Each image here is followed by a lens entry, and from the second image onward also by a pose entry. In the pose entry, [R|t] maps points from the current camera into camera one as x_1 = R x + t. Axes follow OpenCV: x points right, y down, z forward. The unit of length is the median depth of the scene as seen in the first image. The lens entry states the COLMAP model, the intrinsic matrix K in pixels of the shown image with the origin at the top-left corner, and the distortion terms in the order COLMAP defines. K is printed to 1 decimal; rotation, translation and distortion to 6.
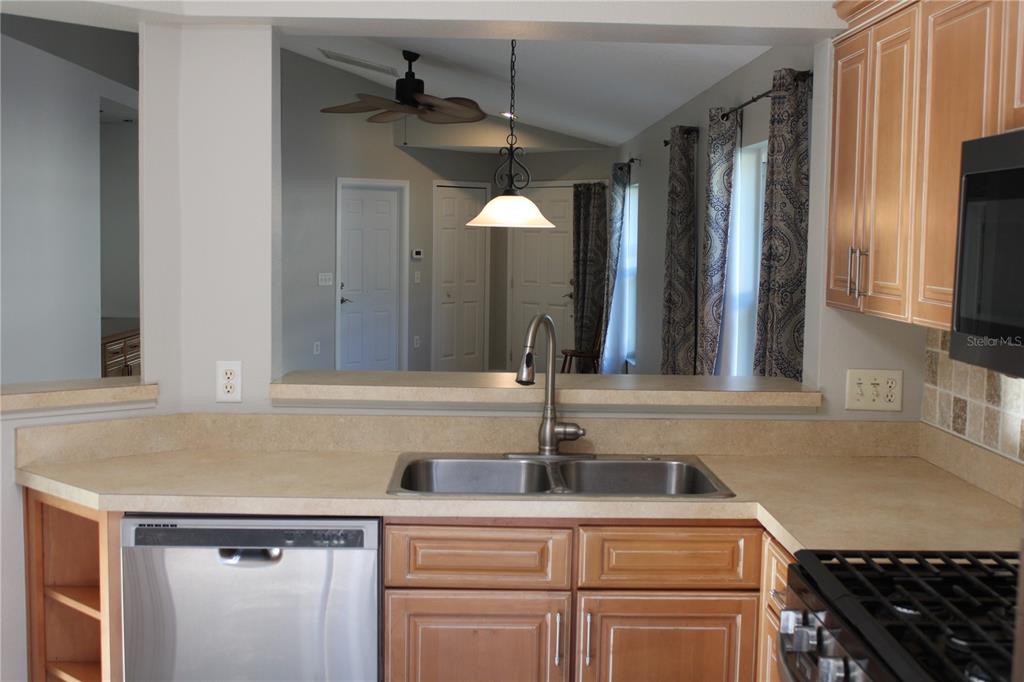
lens RADIAL K [[1221.4, 0, 512.0], [0, 1221.4, 341.0], [0, 0, 1]] dist [-0.079520, 0.008439]
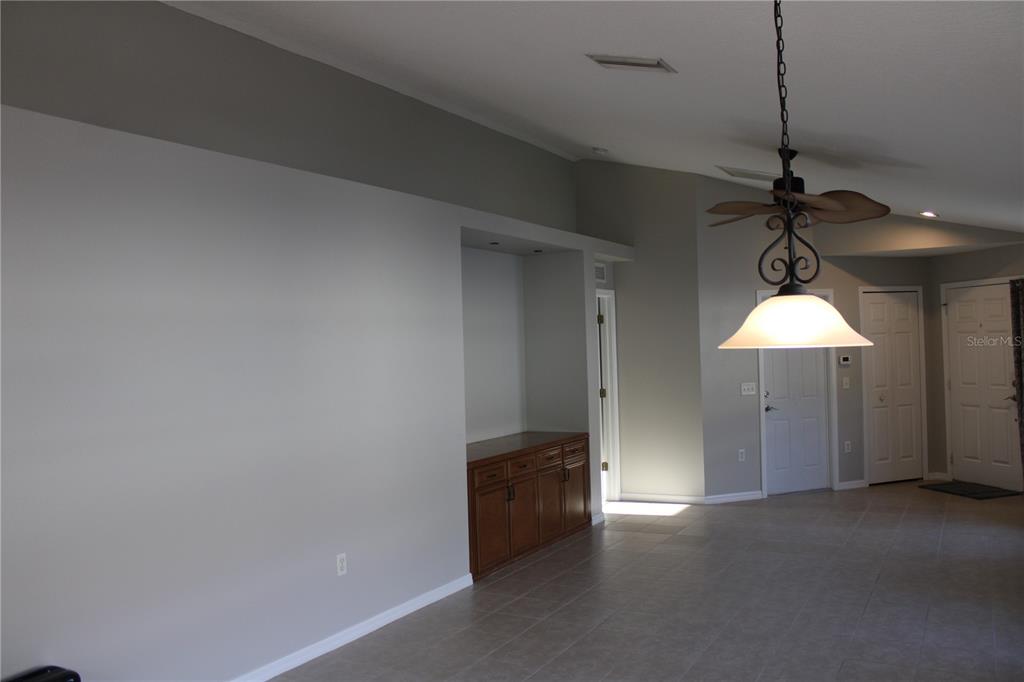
lens RADIAL K [[859.9, 0, 519.6], [0, 859.9, 336.7], [0, 0, 1]] dist [-0.163475, 0.143960]
pose [[0.864727, -0.047377, -0.500002, 0.044842], [0.002136, 0.995879, -0.090670, -0.031628], [0.502237, 0.077337, 0.861265, 0.295386]]
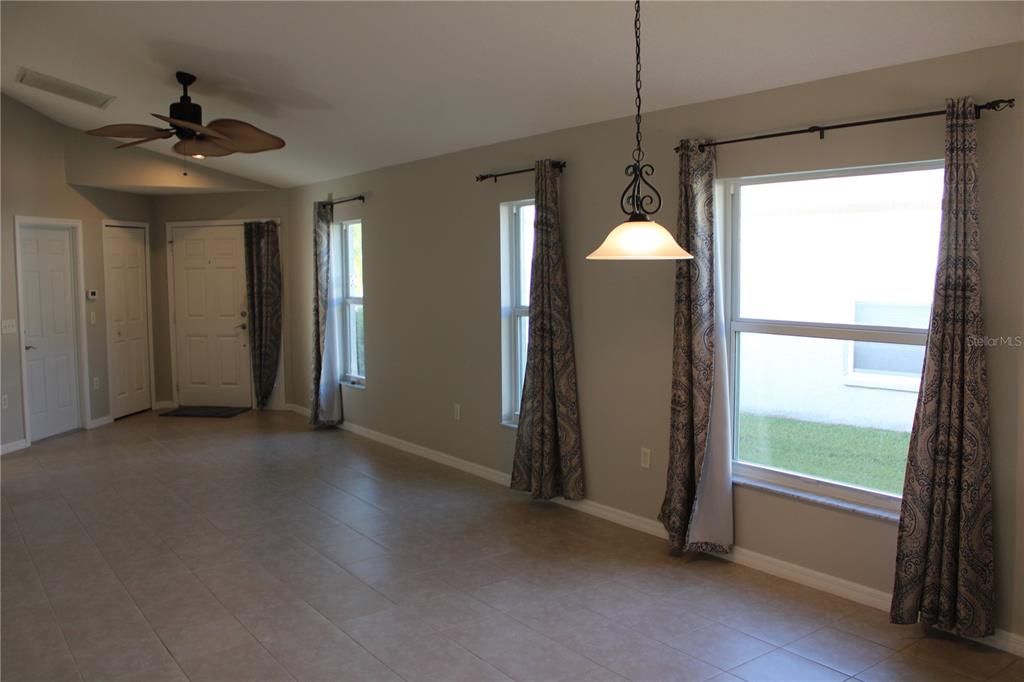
lens RADIAL K [[859.9, 0, 519.6], [0, 859.9, 336.7], [0, 0, 1]] dist [-0.163475, 0.143960]
pose [[0.817568, -0.069979, 0.571564, -0.206932], [0.071493, 0.997244, 0.019833, -0.029520], [-0.571376, 0.024647, 0.820318, 0.288255]]
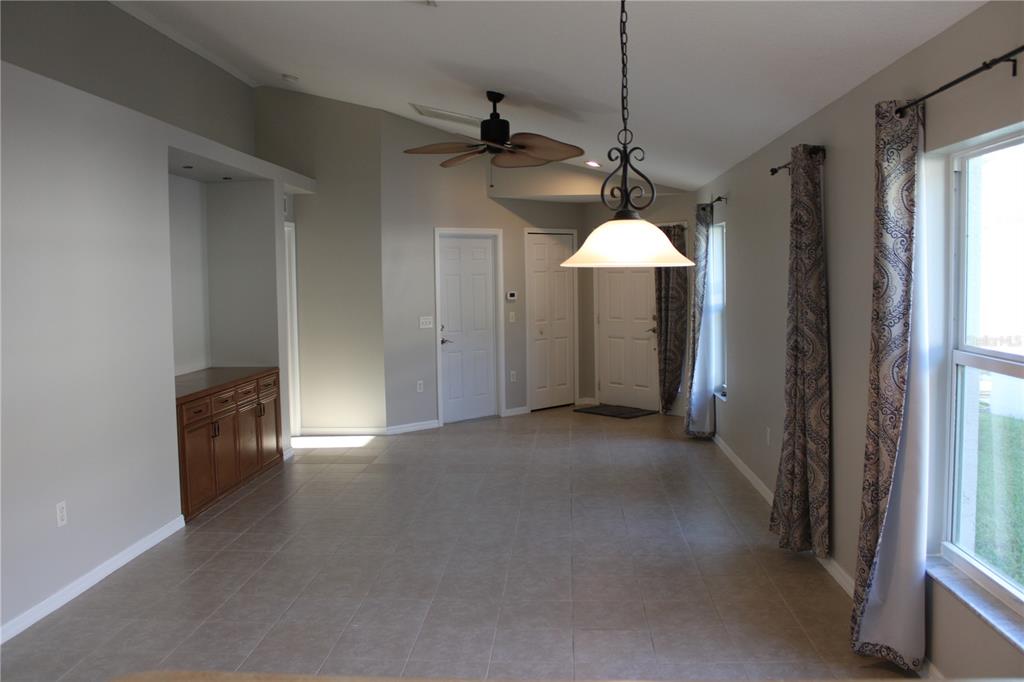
lens RADIAL K [[859.9, 0, 519.6], [0, 859.9, 336.7], [0, 0, 1]] dist [-0.163475, 0.143960]
pose [[0.996513, -0.025934, -0.079306, -0.011994], [0.024683, 0.999555, -0.016723, -0.024909], [0.079705, 0.014707, 0.996710, 0.268878]]
